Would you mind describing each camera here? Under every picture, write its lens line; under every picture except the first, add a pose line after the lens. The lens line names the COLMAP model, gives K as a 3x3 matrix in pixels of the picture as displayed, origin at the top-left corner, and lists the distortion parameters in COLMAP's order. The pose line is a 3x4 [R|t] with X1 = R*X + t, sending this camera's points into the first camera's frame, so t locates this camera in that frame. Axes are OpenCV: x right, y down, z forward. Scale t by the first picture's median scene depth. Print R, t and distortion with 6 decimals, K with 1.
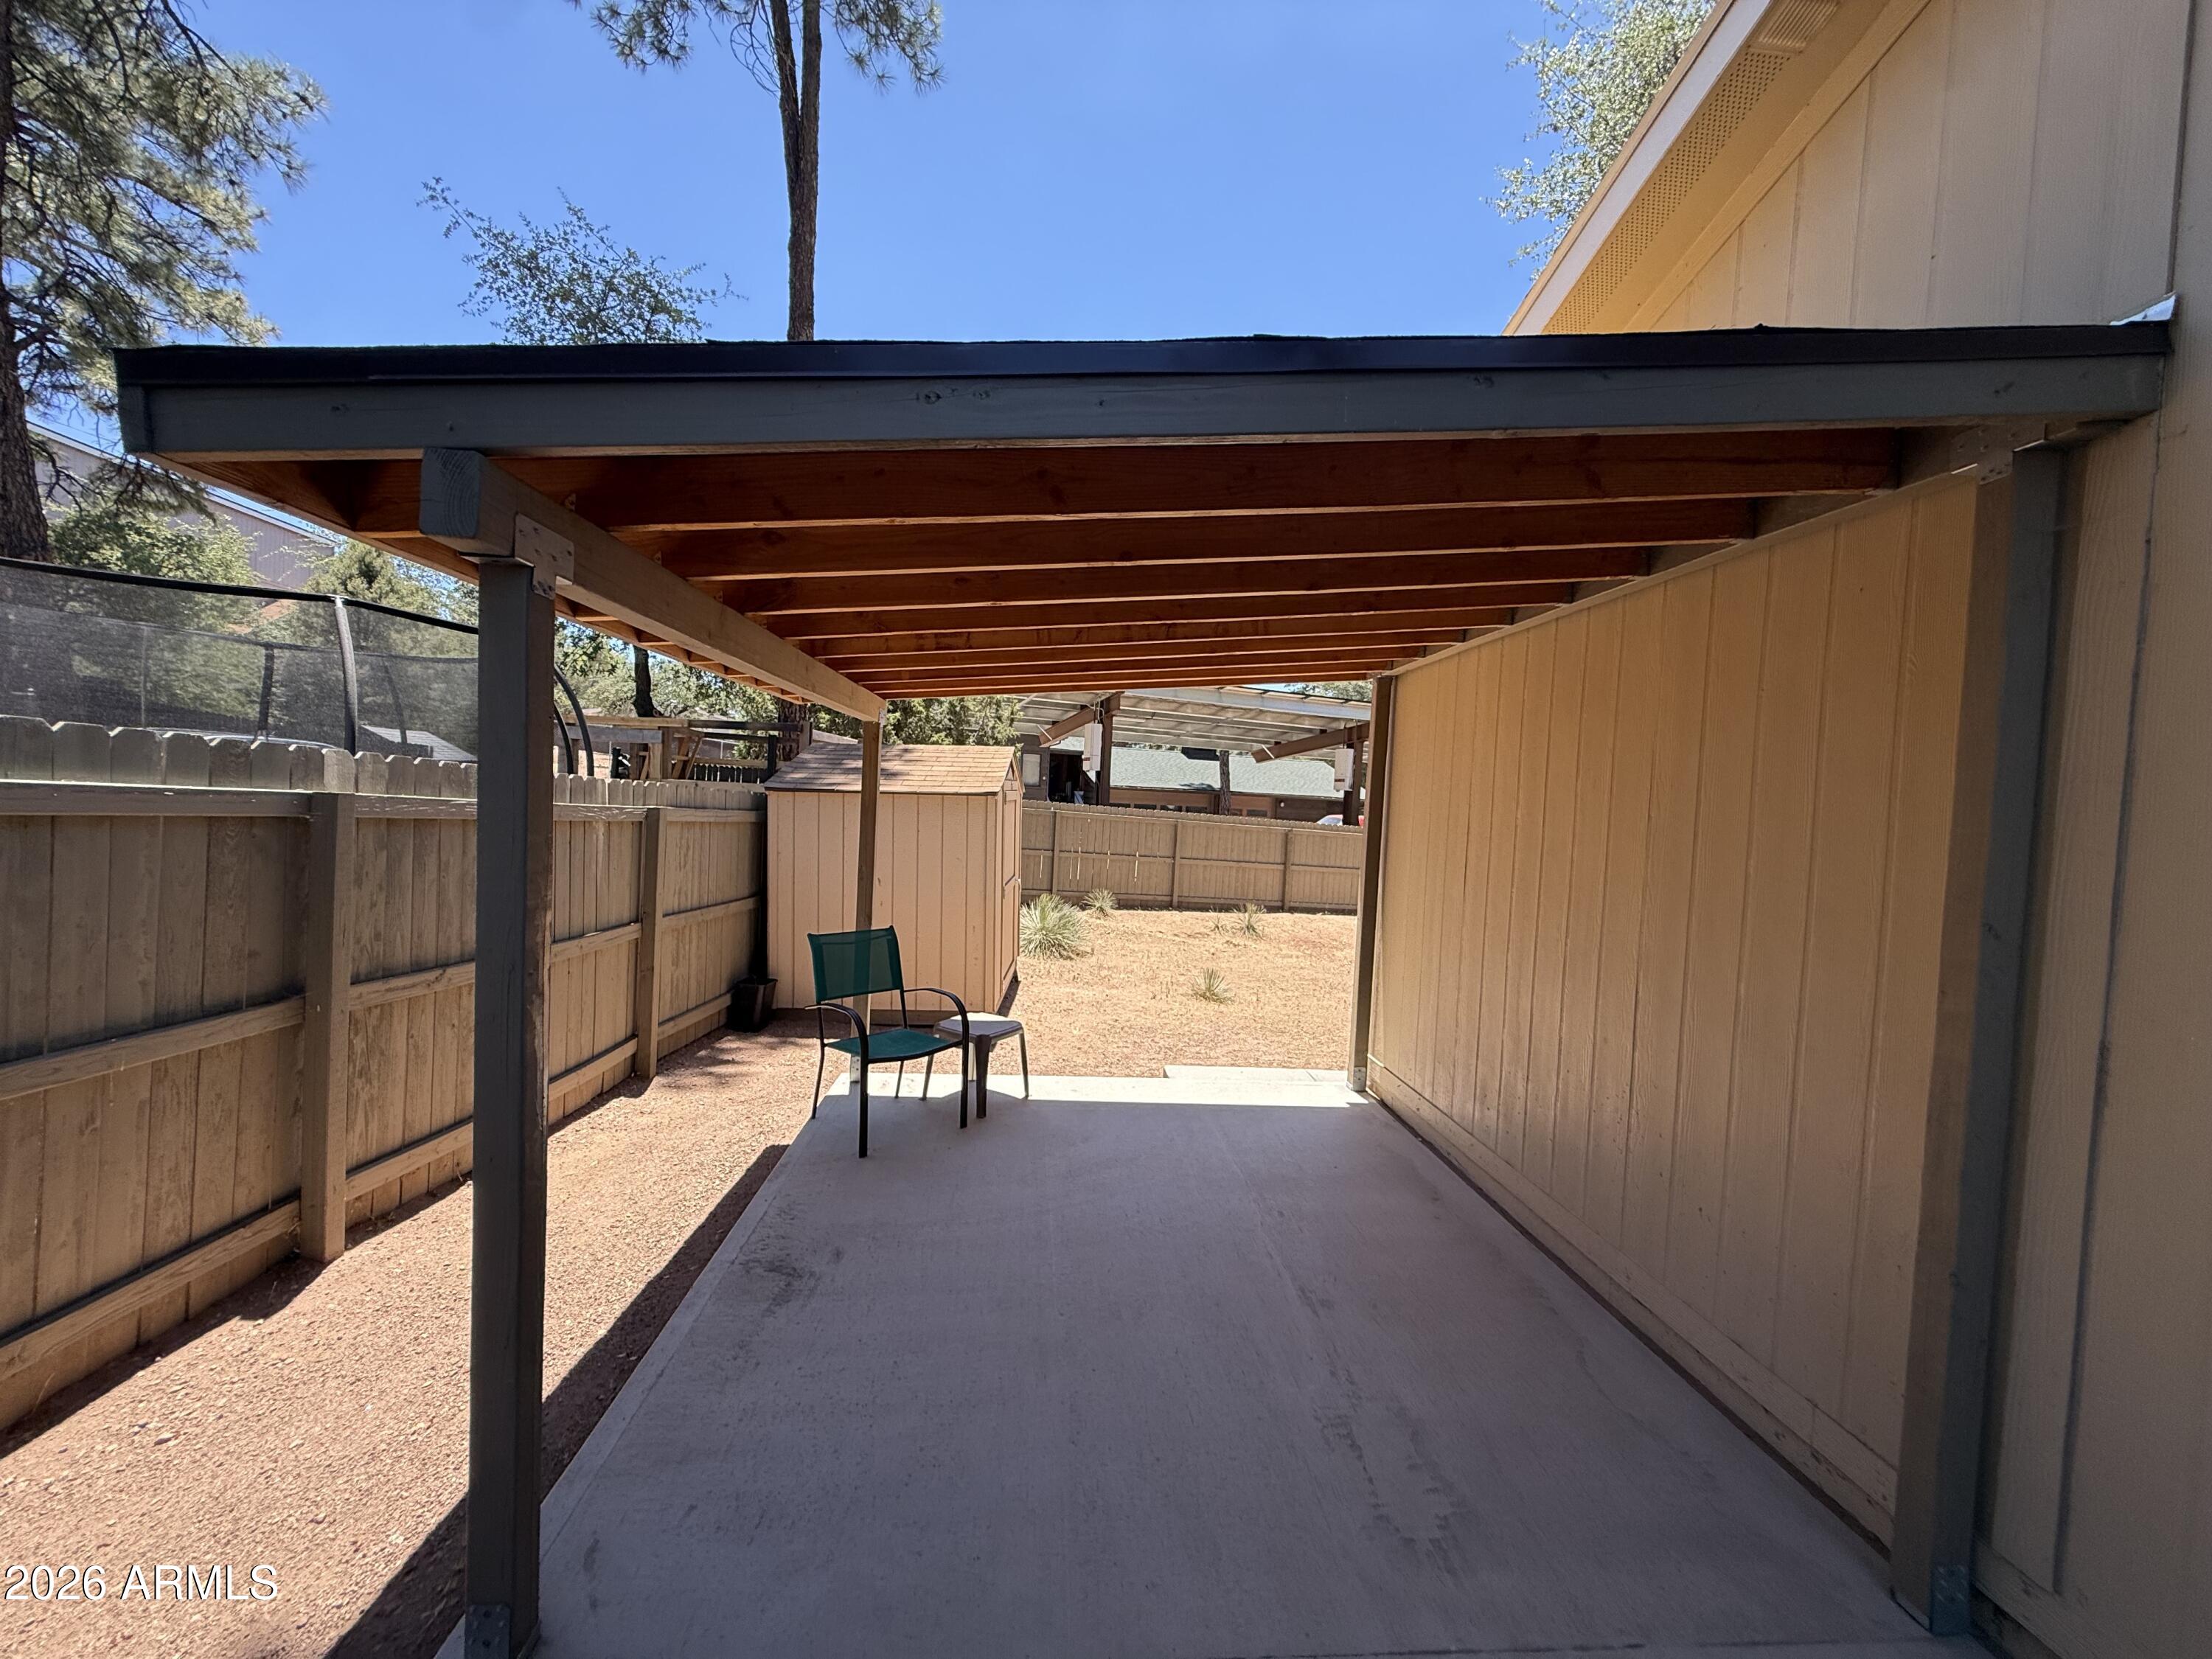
lens RADIAL K [[883.2, 0, 1097.4], [0, 883.2, 831.0], [0, 0, 1]] dist [0.001205, 0.000134]
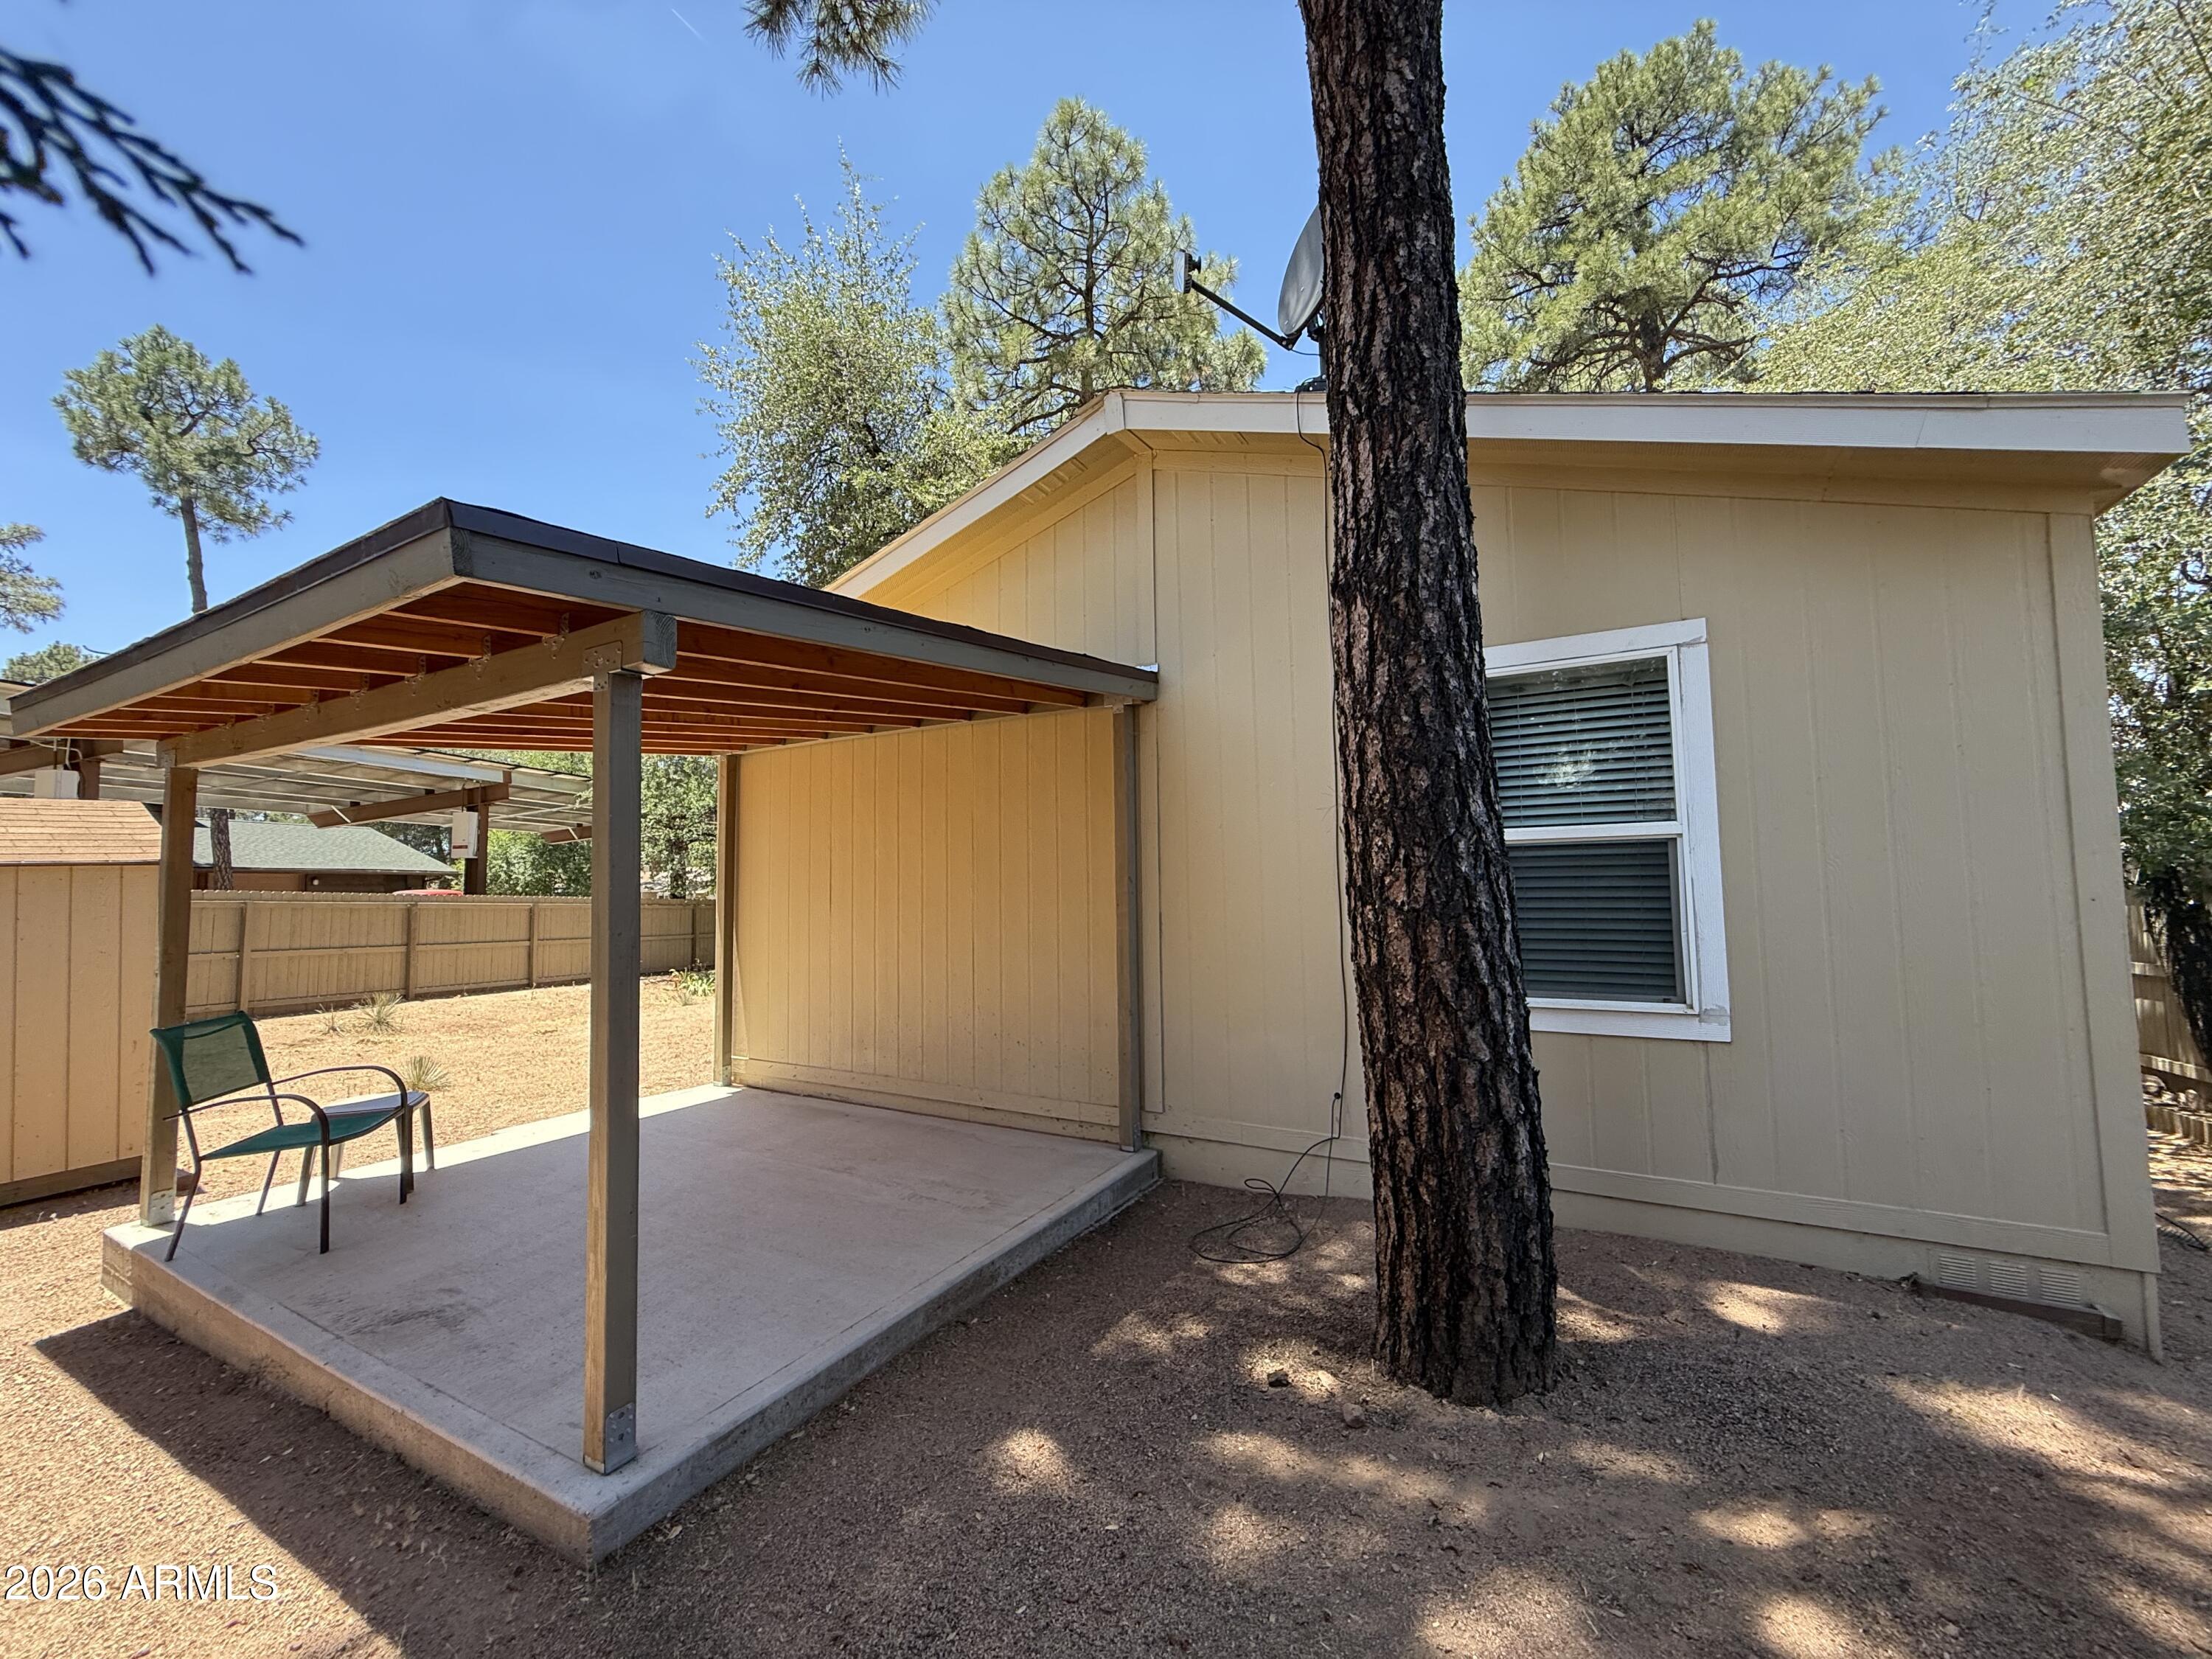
lens RADIAL K [[883.2, 0, 1097.4], [0, 883.2, 831.0], [0, 0, 1]] dist [0.001205, 0.000134]
pose [[0.558662, -0.005335, 0.829378, -0.504795], [0.067575, 0.996948, -0.039105, 0.024254], [-0.826638, 0.077892, 0.557317, -0.169563]]
